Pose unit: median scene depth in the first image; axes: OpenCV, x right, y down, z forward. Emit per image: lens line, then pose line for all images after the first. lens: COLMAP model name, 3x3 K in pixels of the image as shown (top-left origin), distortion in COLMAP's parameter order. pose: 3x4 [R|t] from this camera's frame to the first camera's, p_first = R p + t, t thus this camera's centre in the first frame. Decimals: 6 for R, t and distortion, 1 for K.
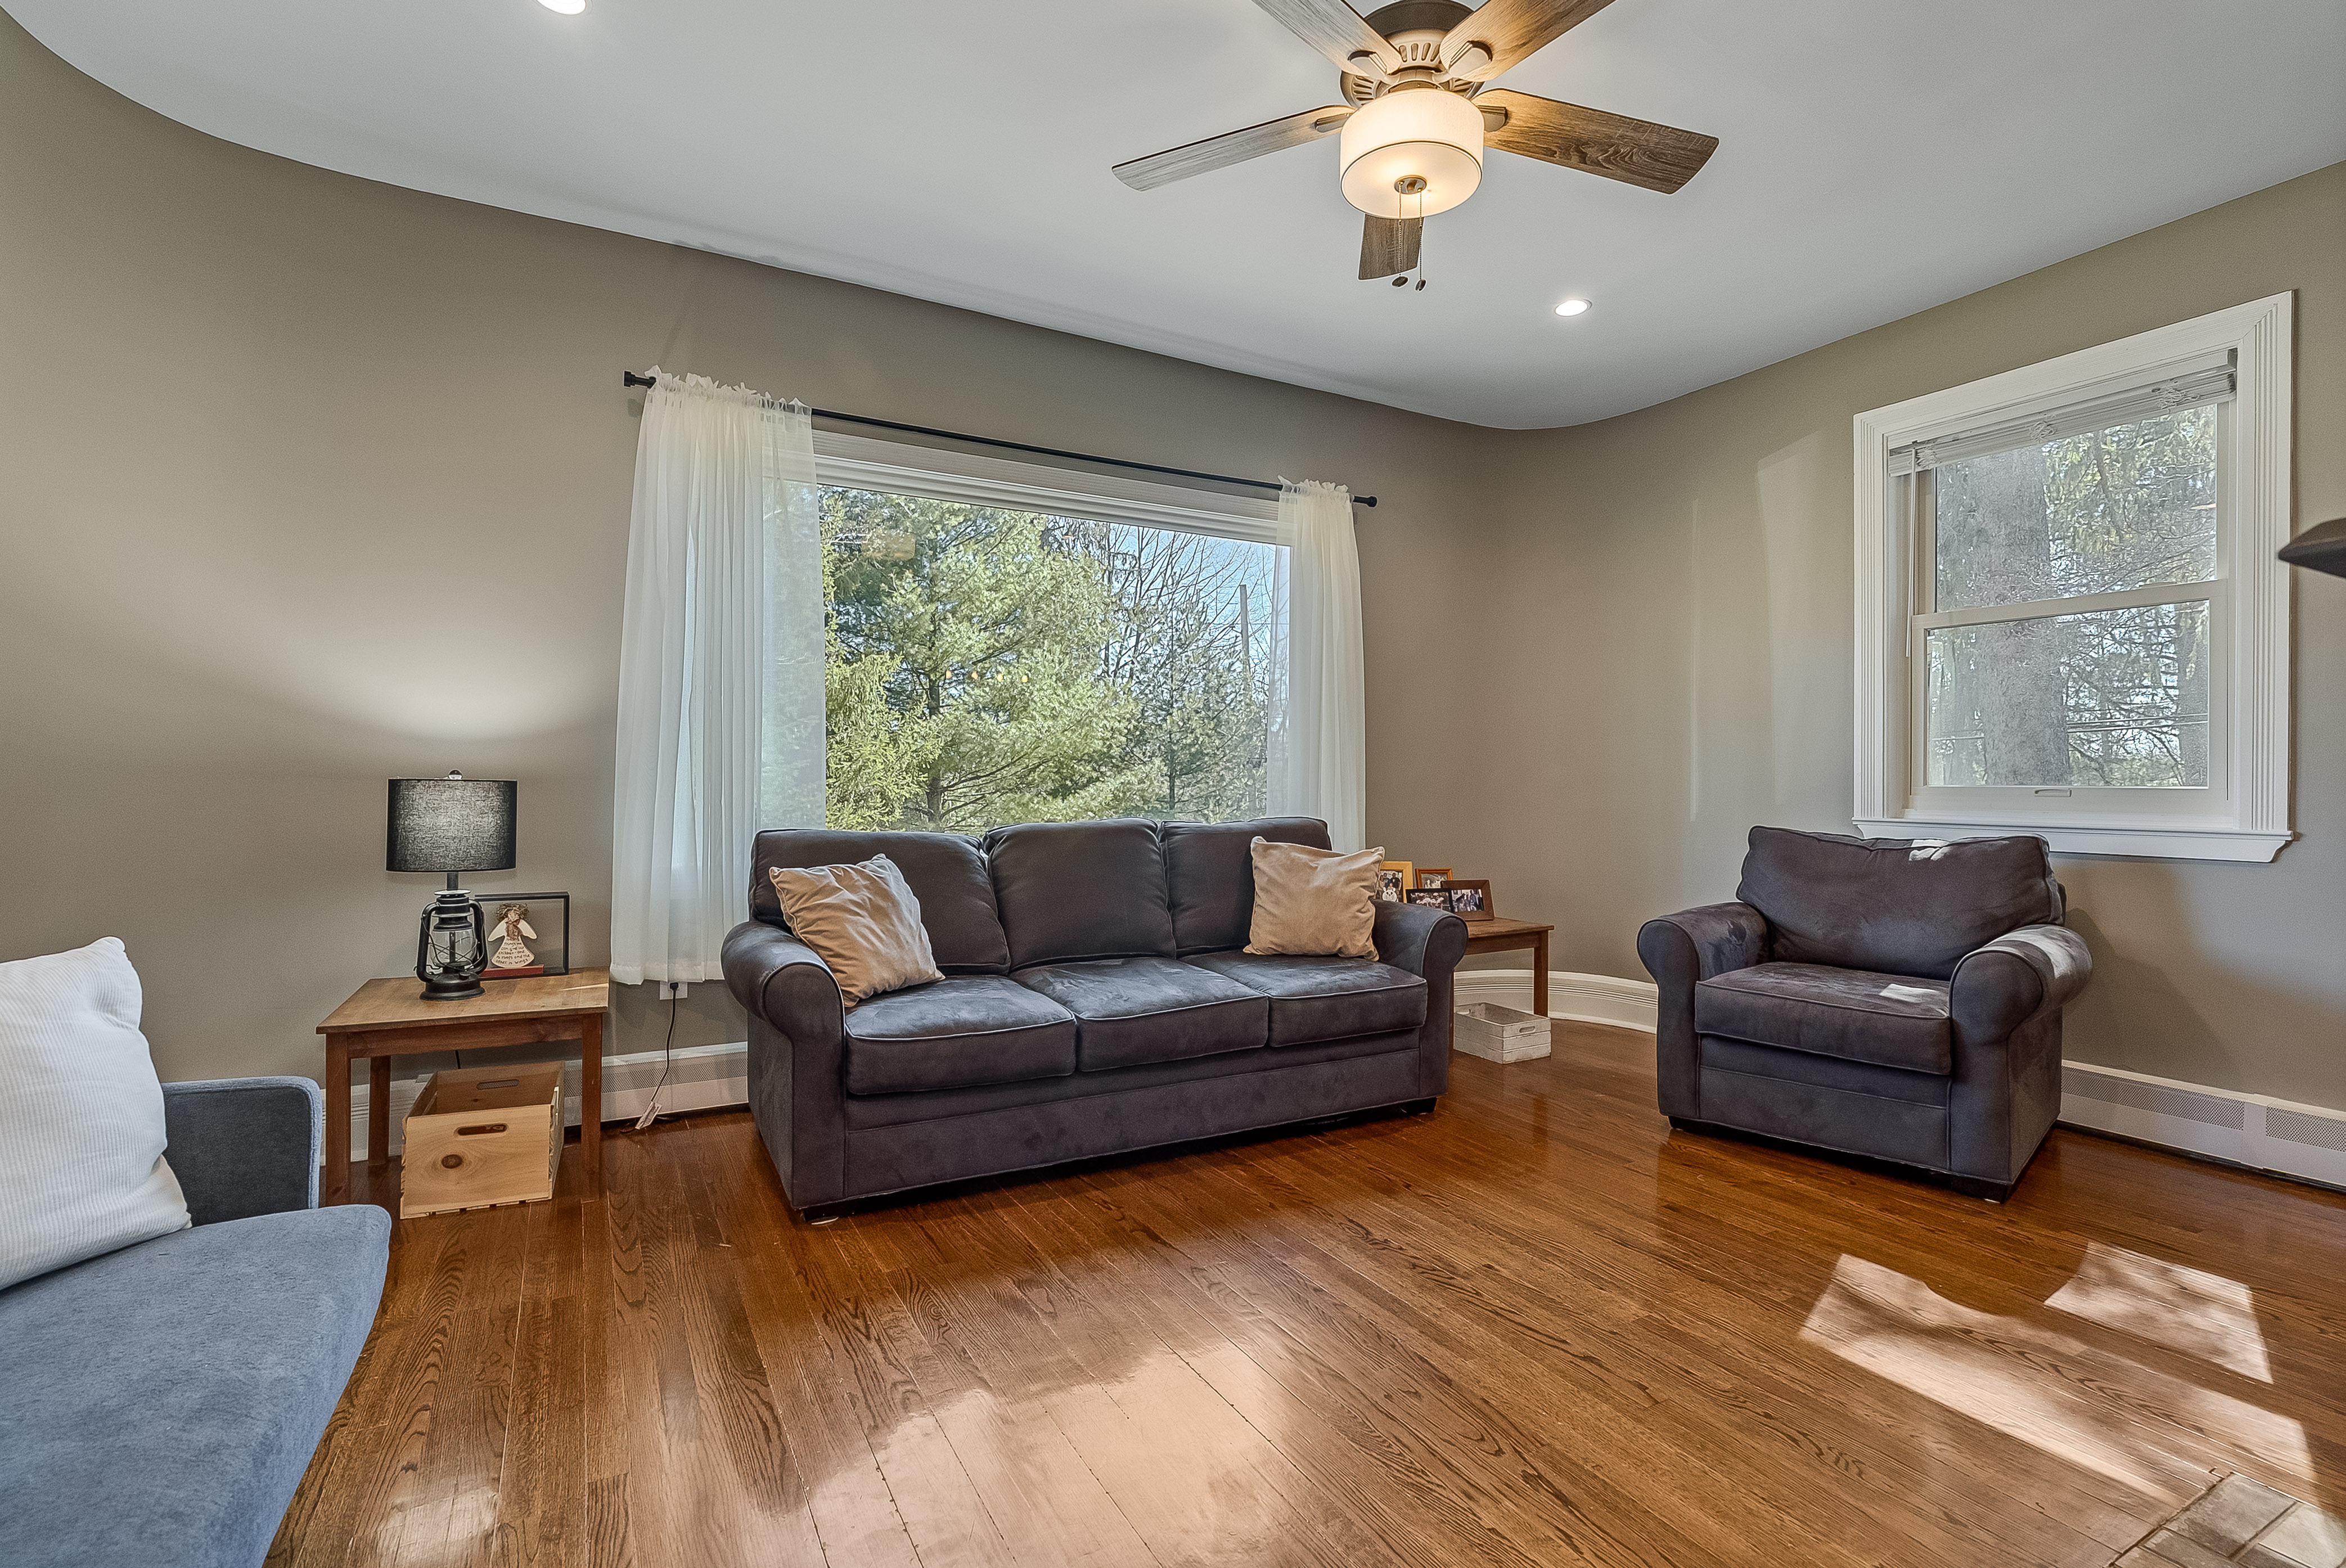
lens RADIAL K [[1072.8, 0, 1189.8], [0, 1072.8, 780.2], [0, 0, 1]] dist [-0.004028, 0.001382]
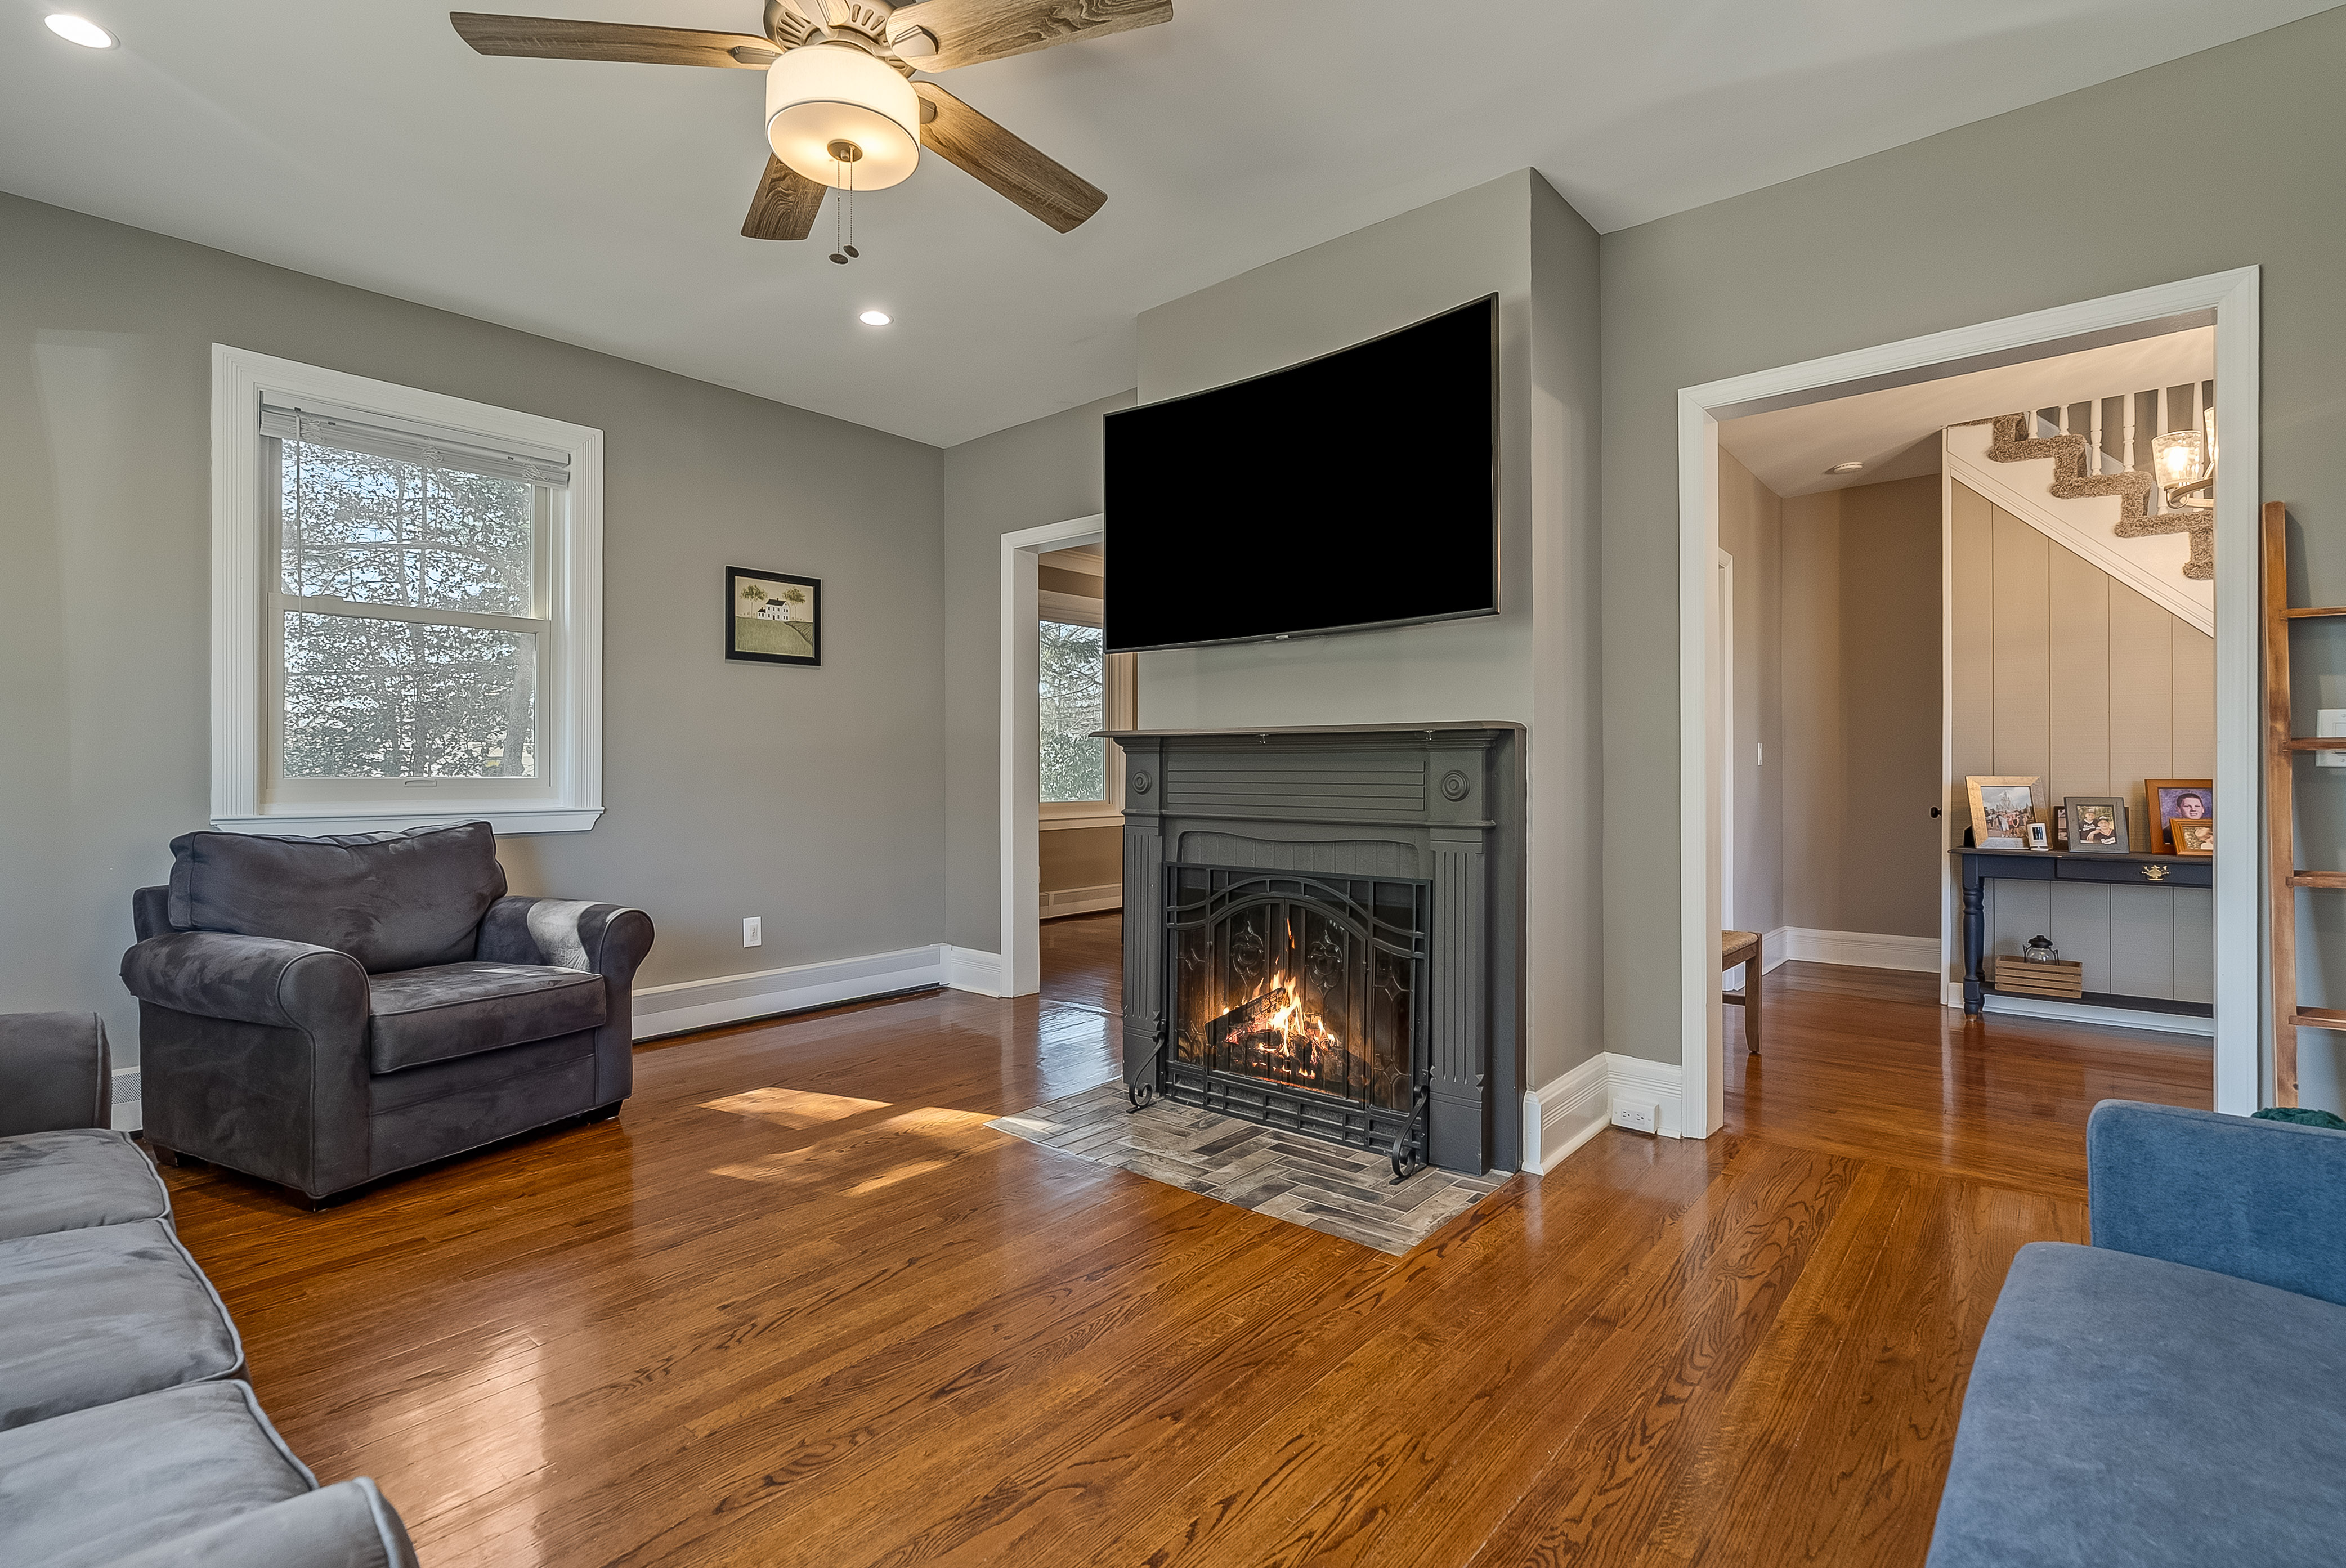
lens RADIAL K [[1072.8, 0, 1176.4], [0, 1072.8, 773.7], [0, 0, 1]] dist [-0.004028, 0.001382]
pose [[-0.347898, -0.010725, 0.937471, -0.596198], [-0.000570, 0.999937, 0.011228, -0.012515], [-0.937532, 0.003372, -0.347882, 0.798697]]
